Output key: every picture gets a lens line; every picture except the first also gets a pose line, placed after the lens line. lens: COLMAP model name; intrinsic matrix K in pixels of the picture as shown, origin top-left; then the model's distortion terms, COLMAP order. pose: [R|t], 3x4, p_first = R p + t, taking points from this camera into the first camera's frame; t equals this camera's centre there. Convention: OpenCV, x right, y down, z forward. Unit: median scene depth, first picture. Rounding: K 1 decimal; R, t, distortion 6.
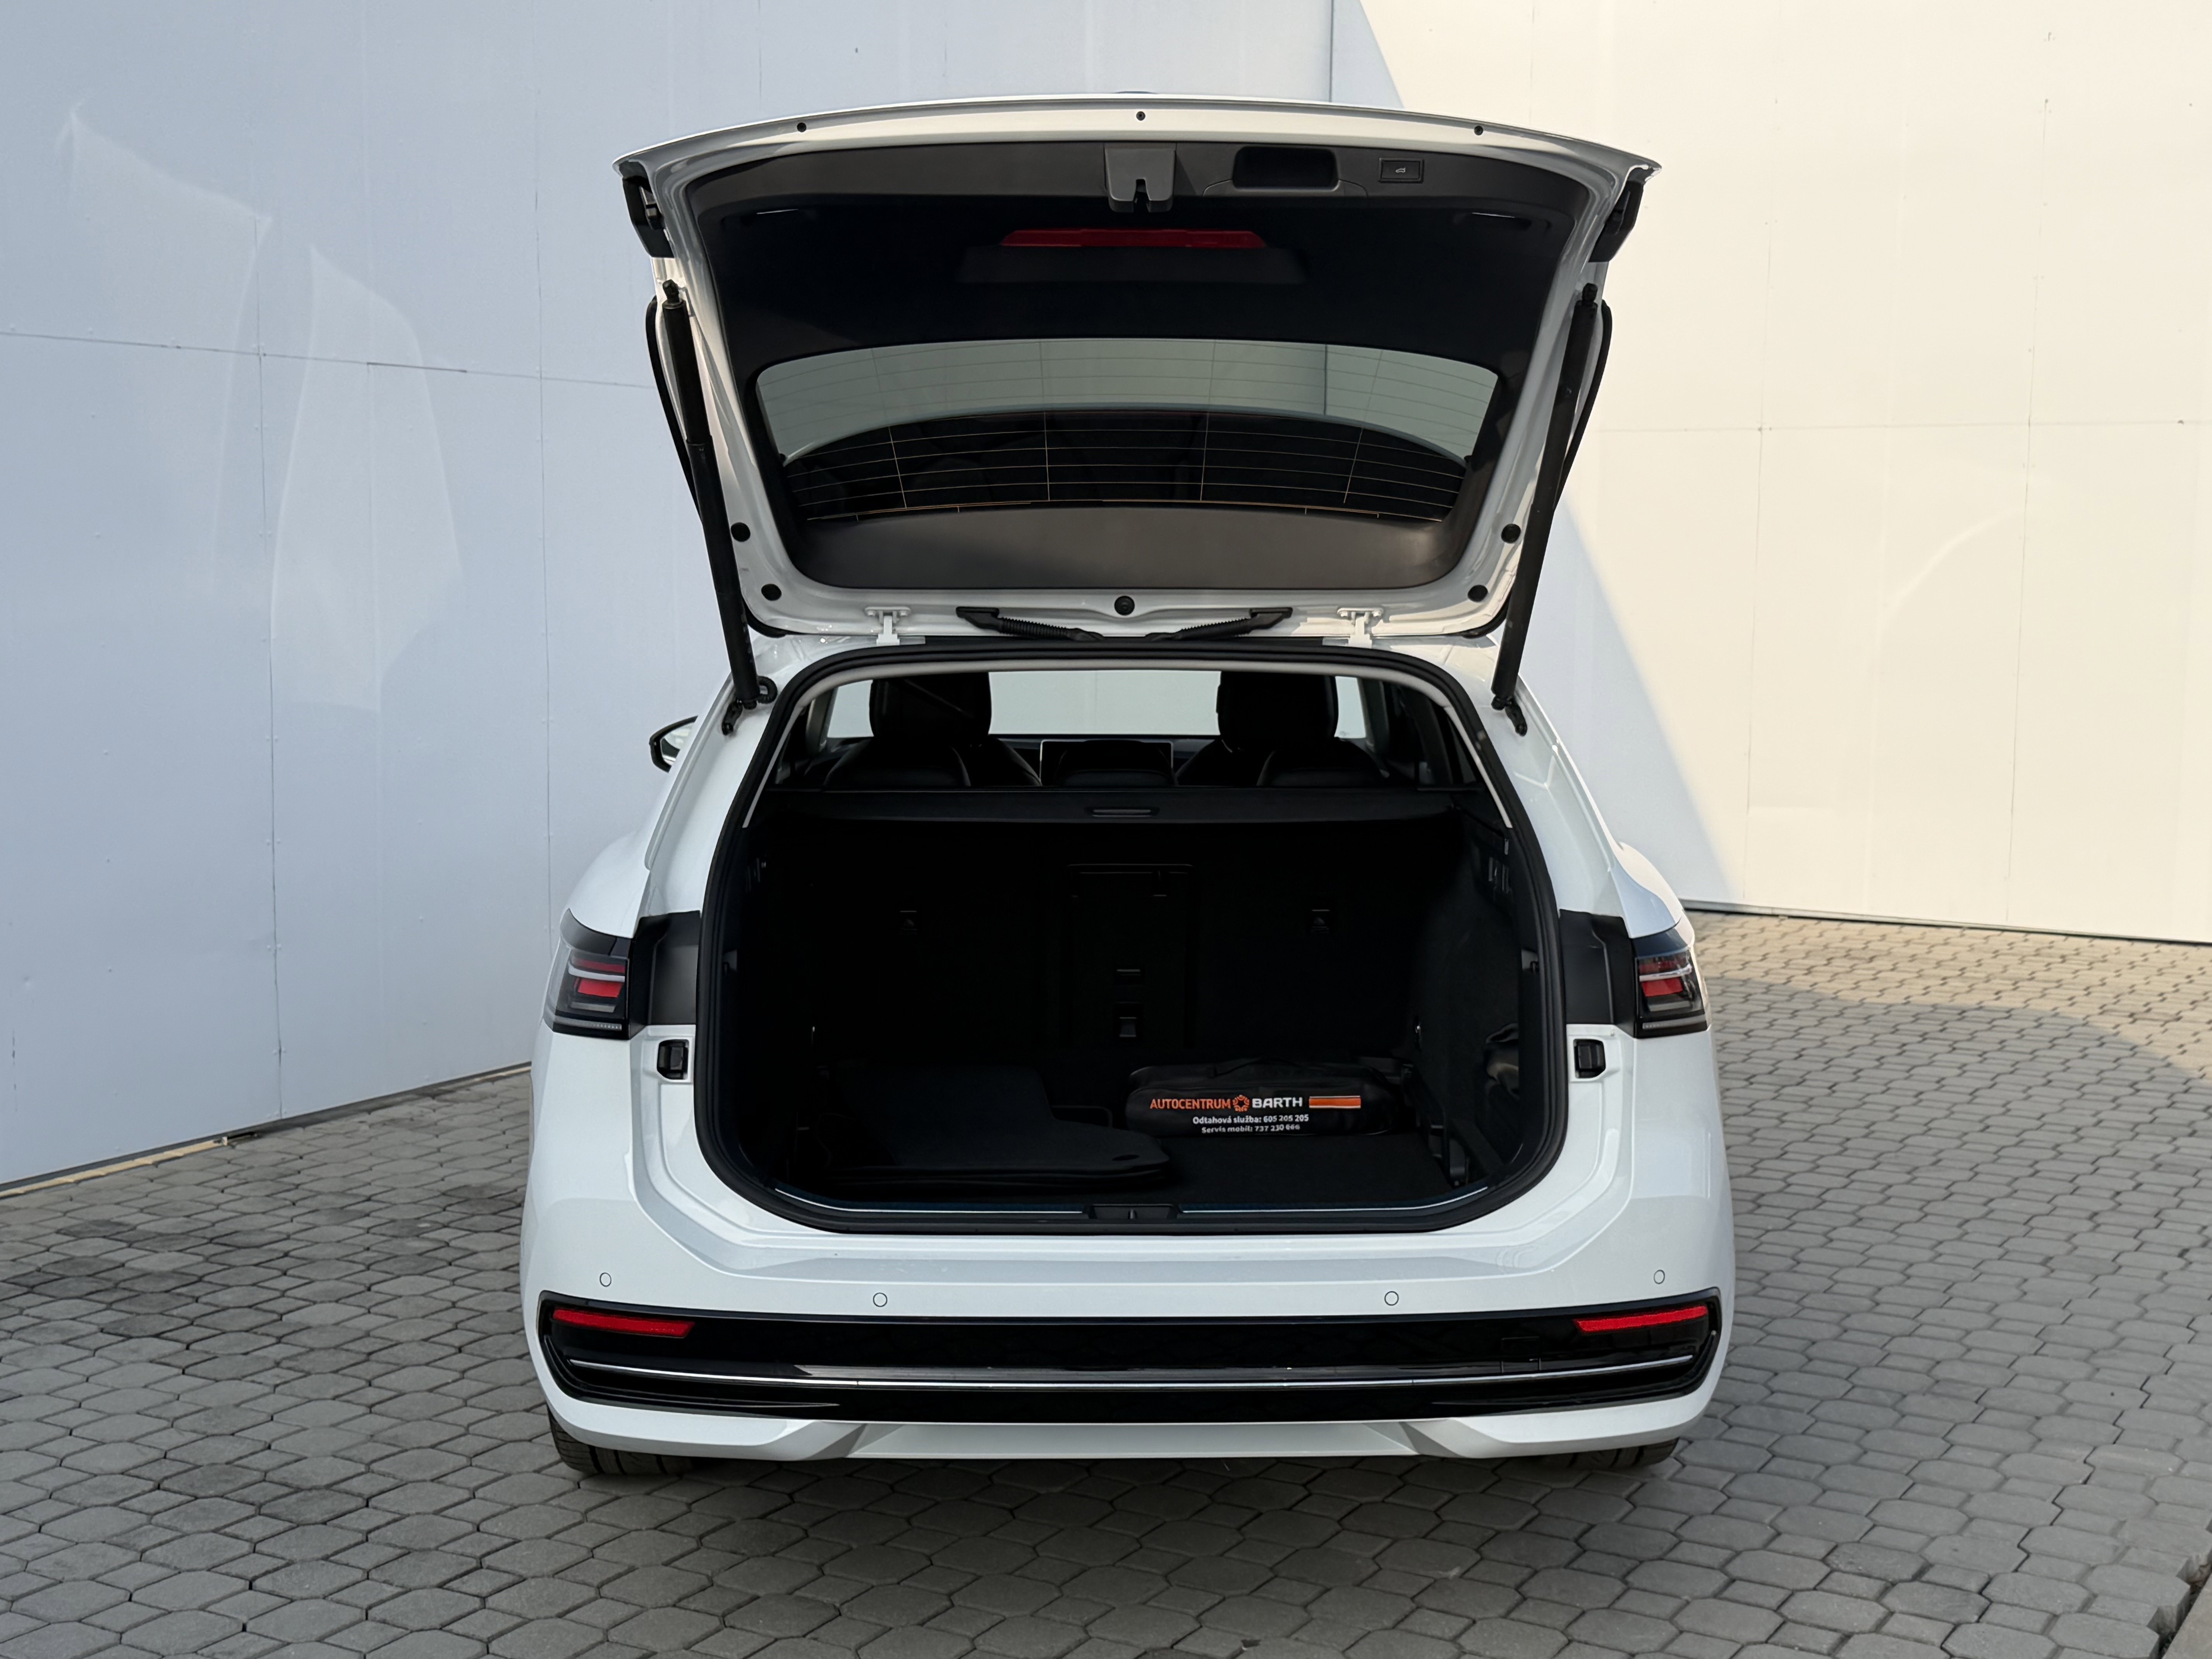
lens RADIAL K [[2837.5, 0, 1112.2], [0, 2837.5, 824.4], [0, 0, 1]] dist [0.054485, 0.000000]
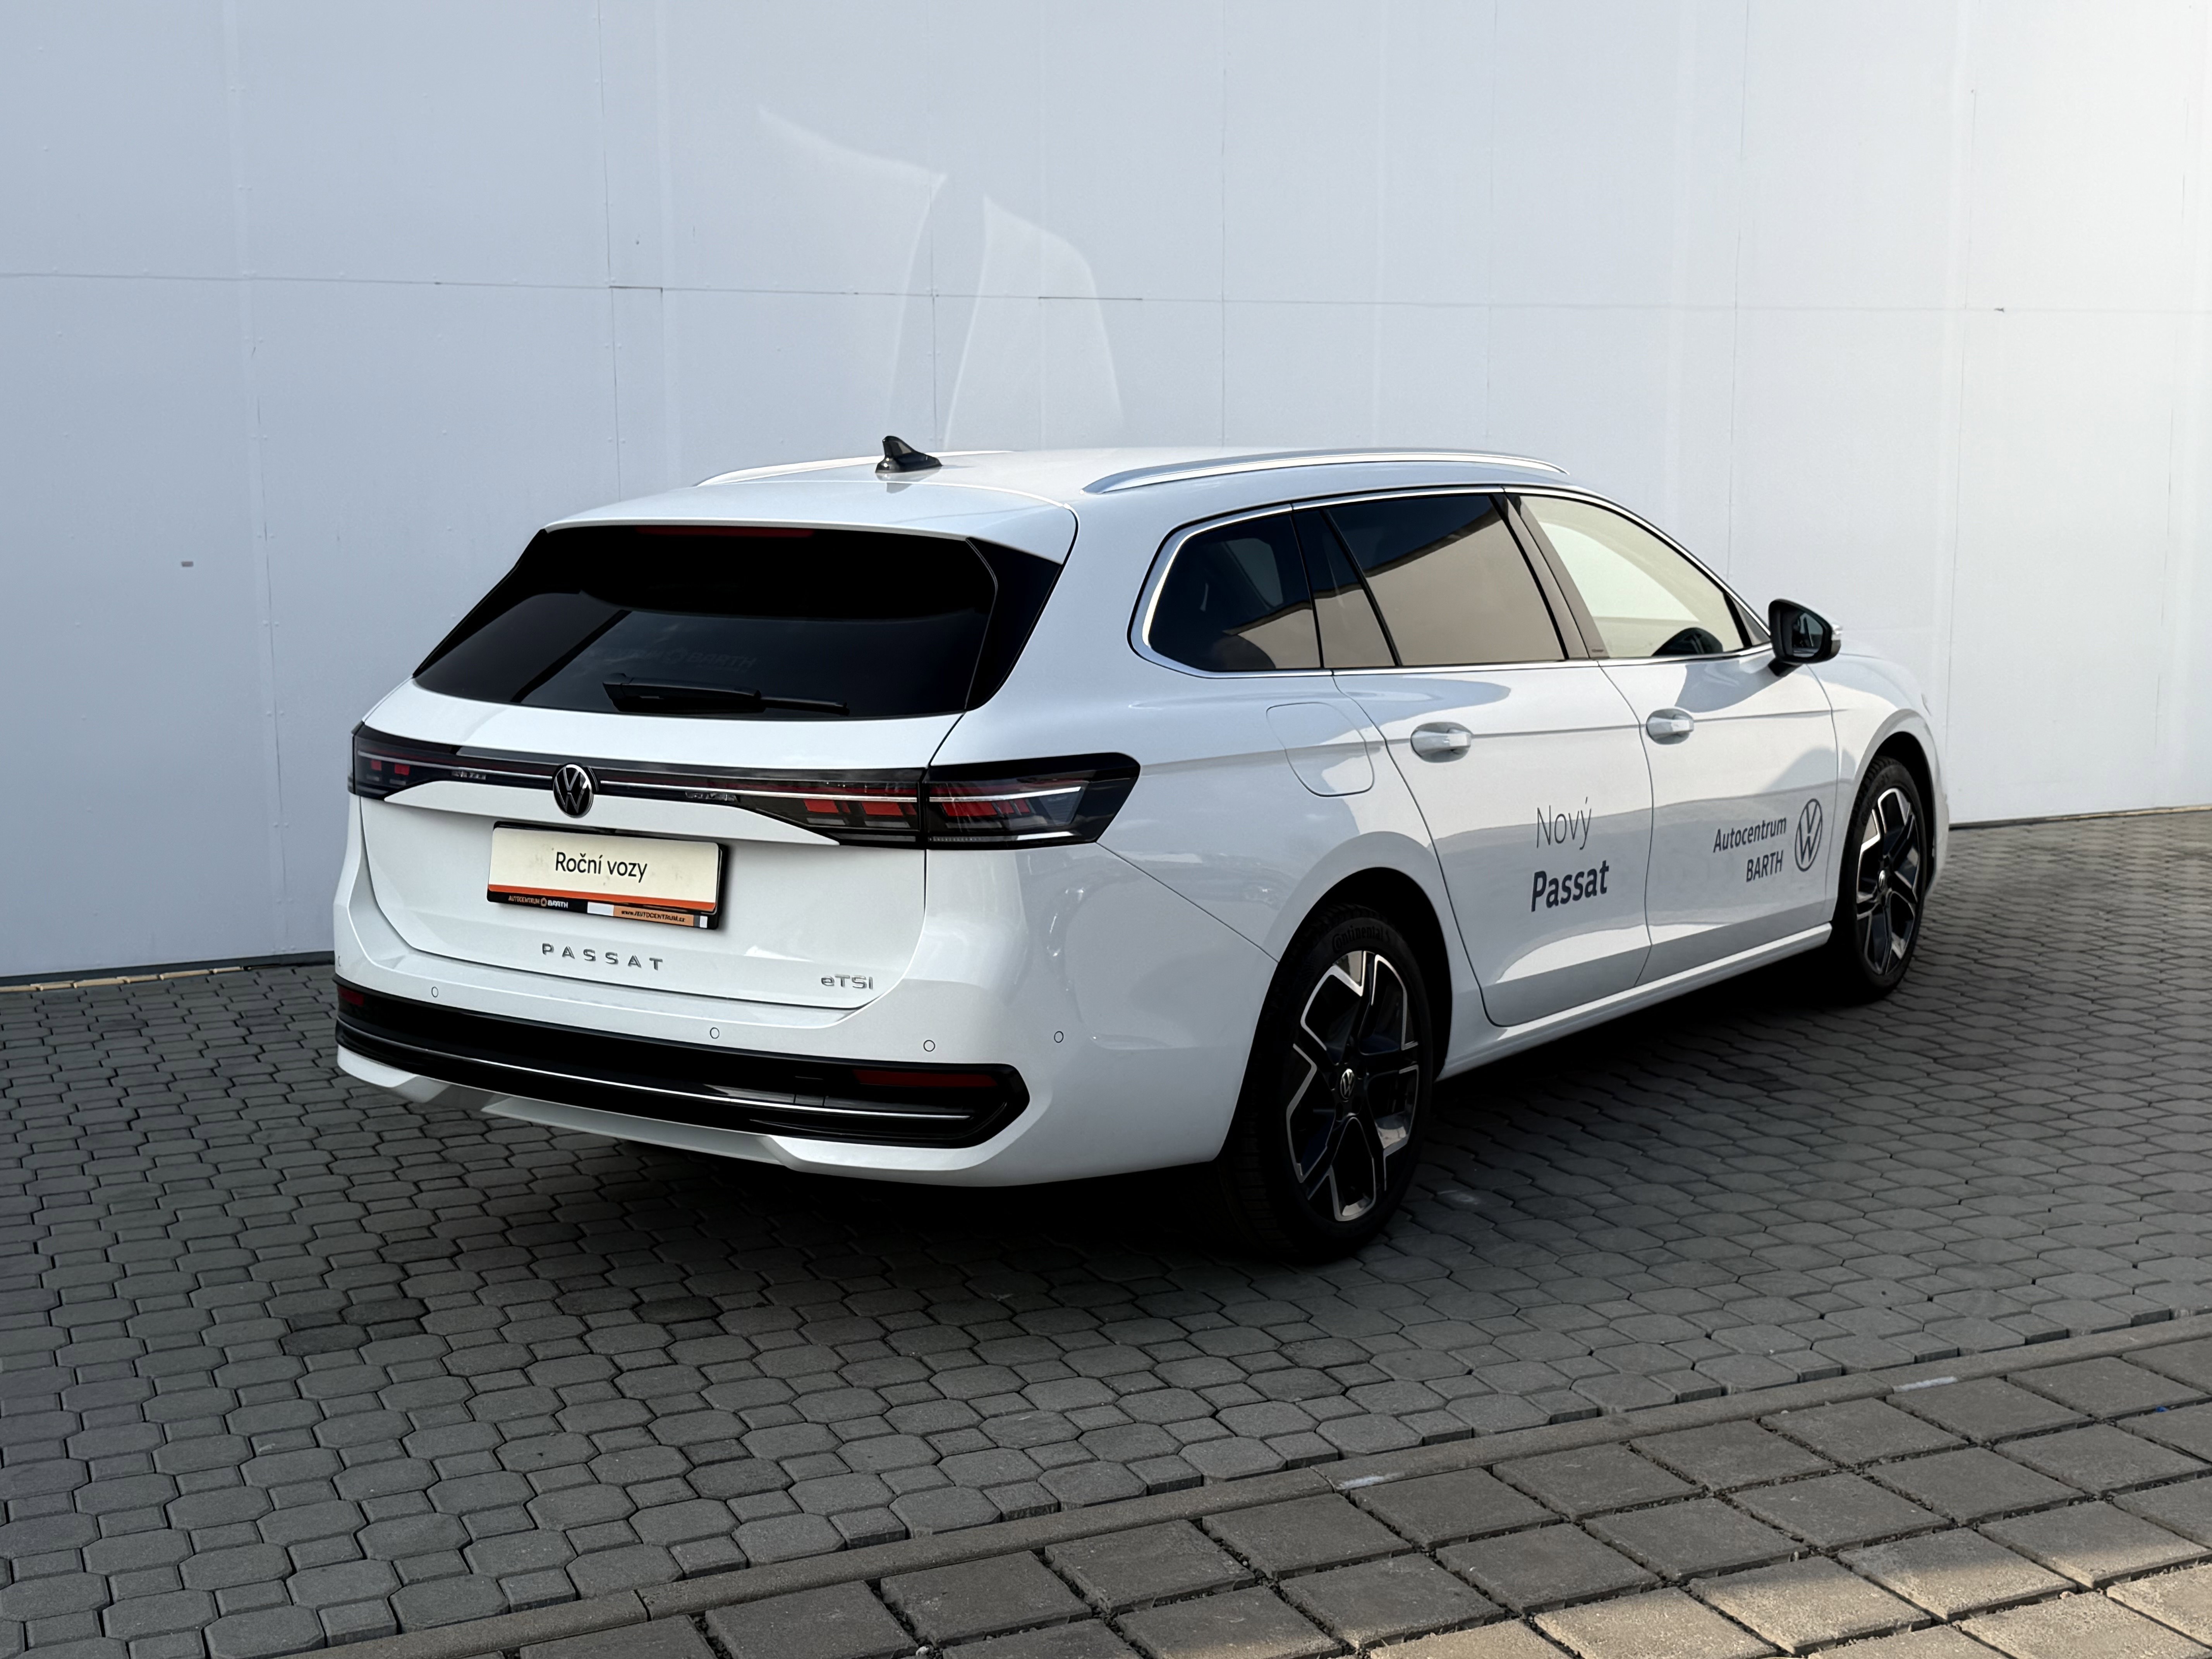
lens RADIAL K [[2743.9, 0, 1119.3], [0, 2743.9, 888.9], [0, 0, 1]] dist [0.097279, 0.000000]
pose [[0.812884, 0.084178, -0.576311, 0.739930], [-0.049817, 0.995923, 0.075200, 0.000475], [0.580291, -0.032419, 0.813763, 0.079517]]
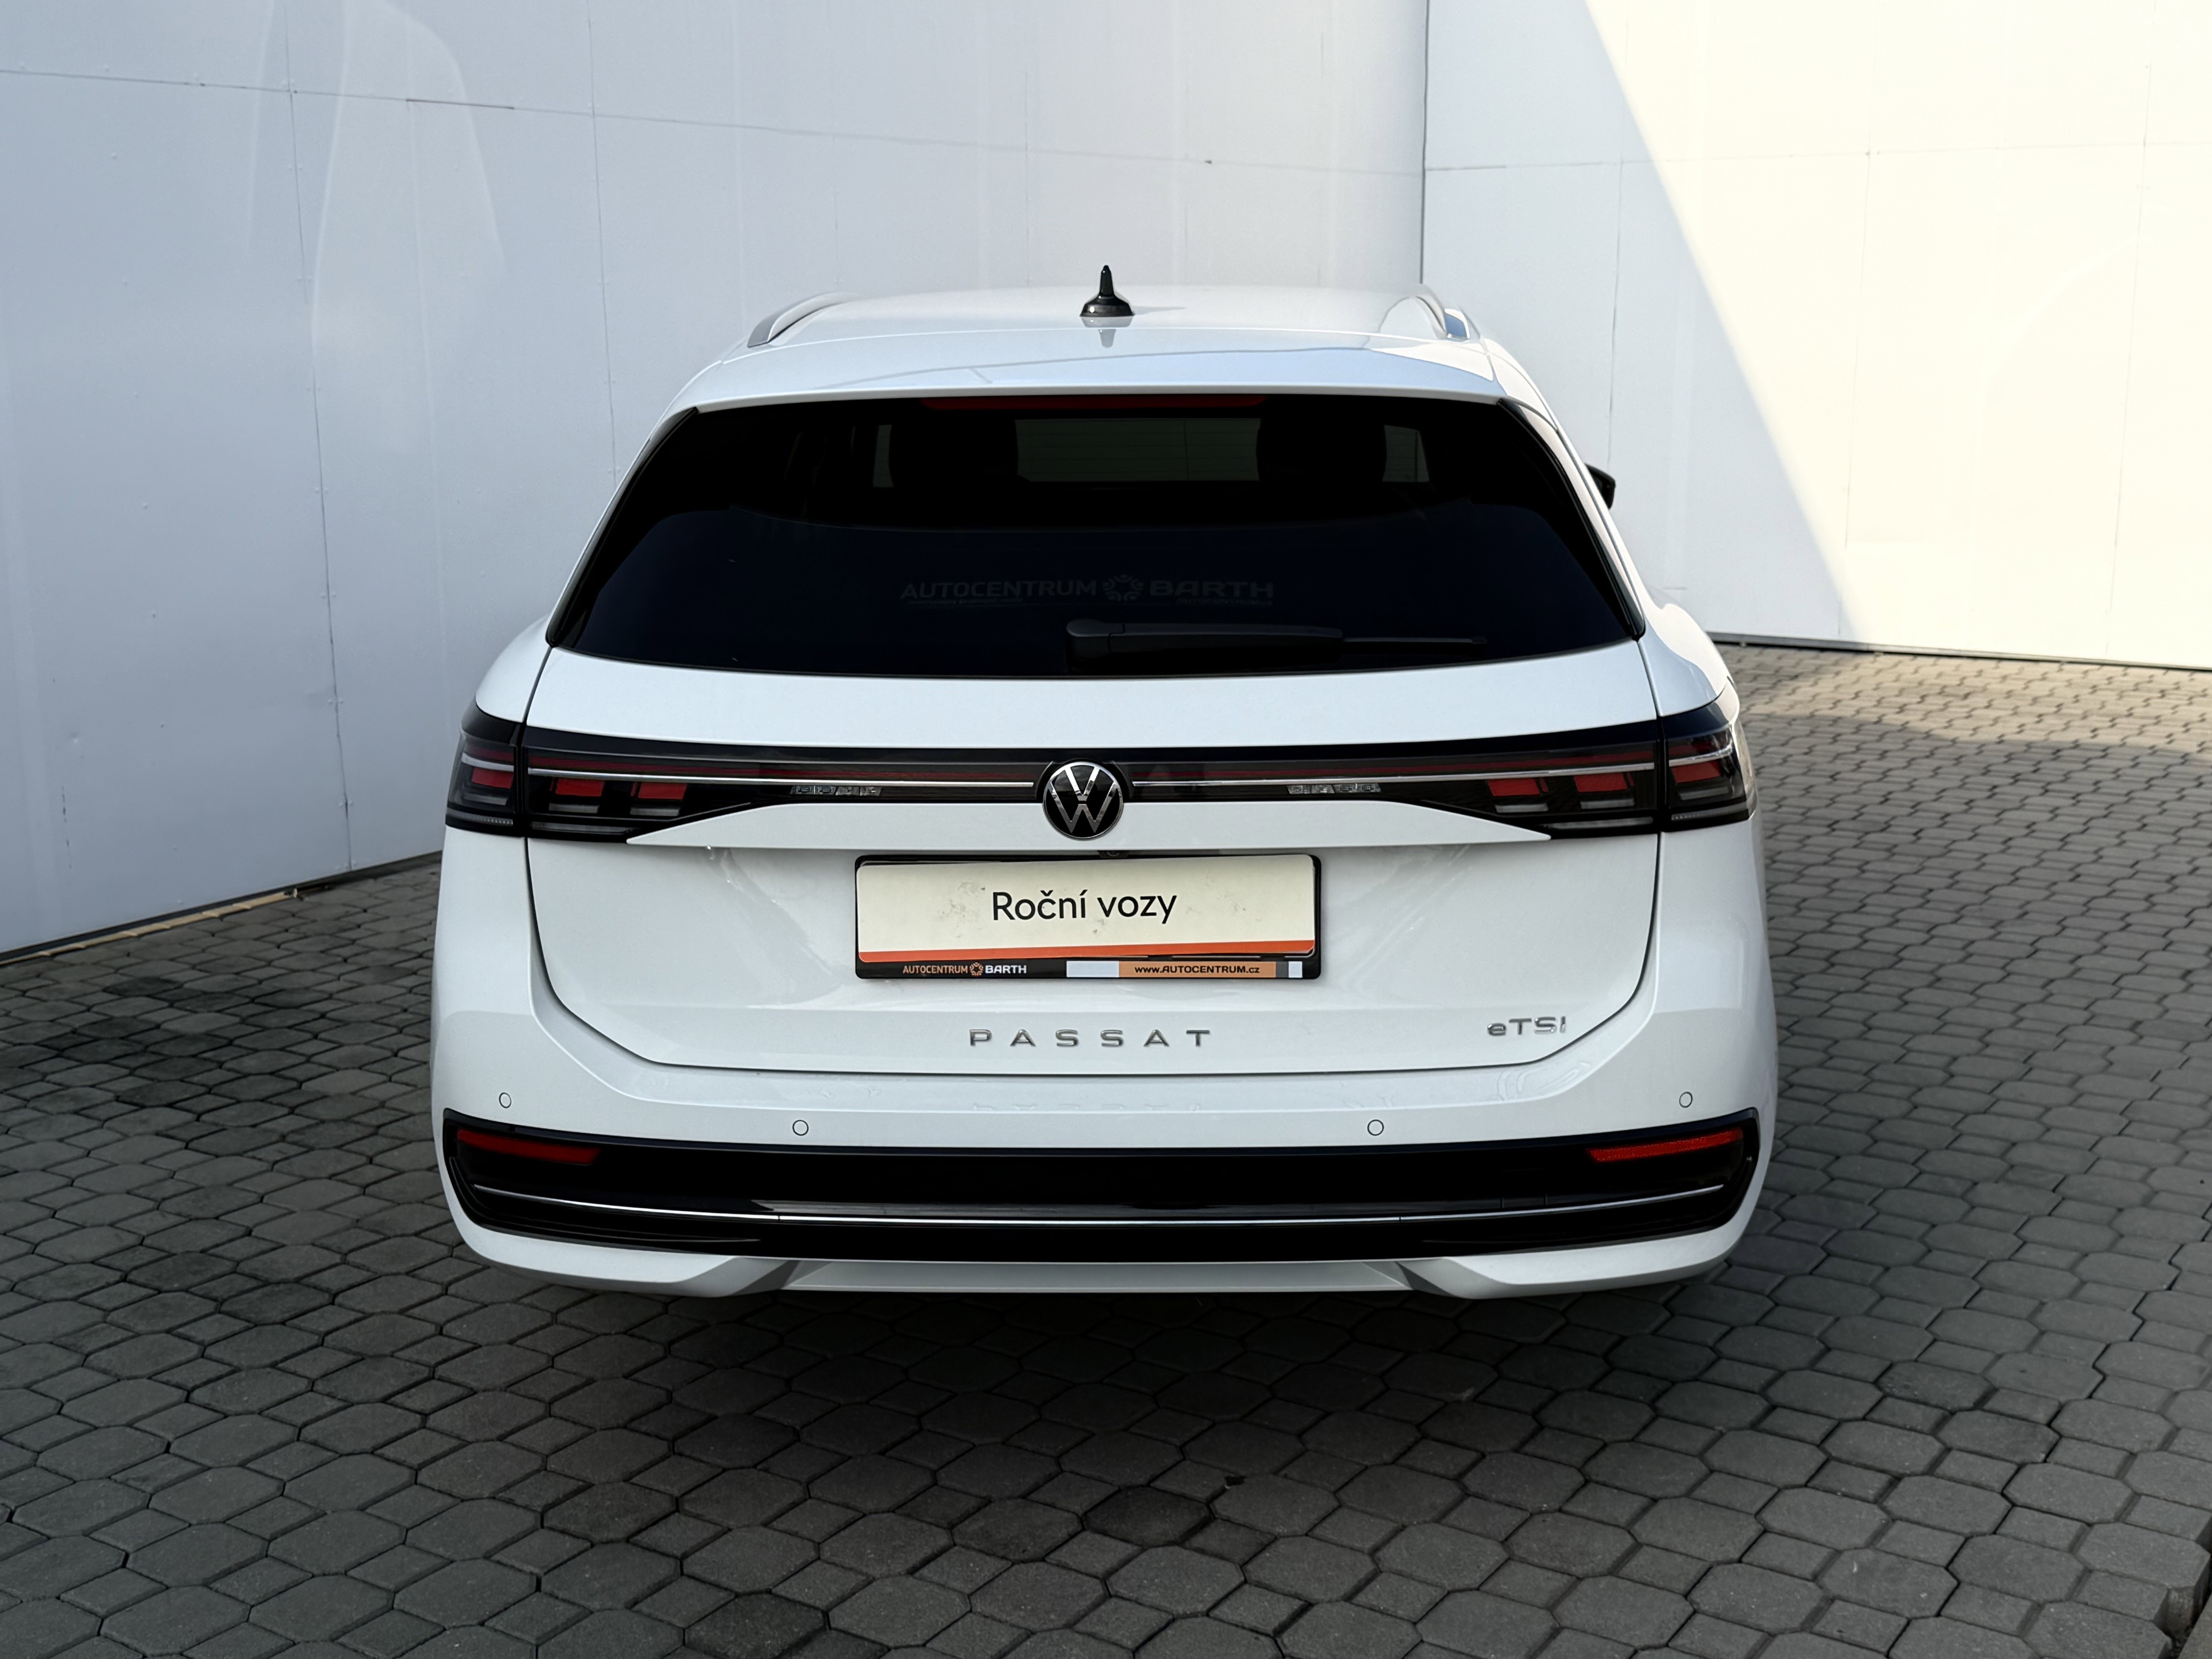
lens RADIAL K [[2603.7, 0, 1106.2], [0, 2603.7, 827.5], [0, 0, 1]] dist [0.059312, 0.000000]
pose [[0.998204, -0.000950, -0.059901, 0.048854], [0.007086, 0.994728, 0.102306, -0.007620], [0.059488, -0.102547, 0.992948, 0.153458]]
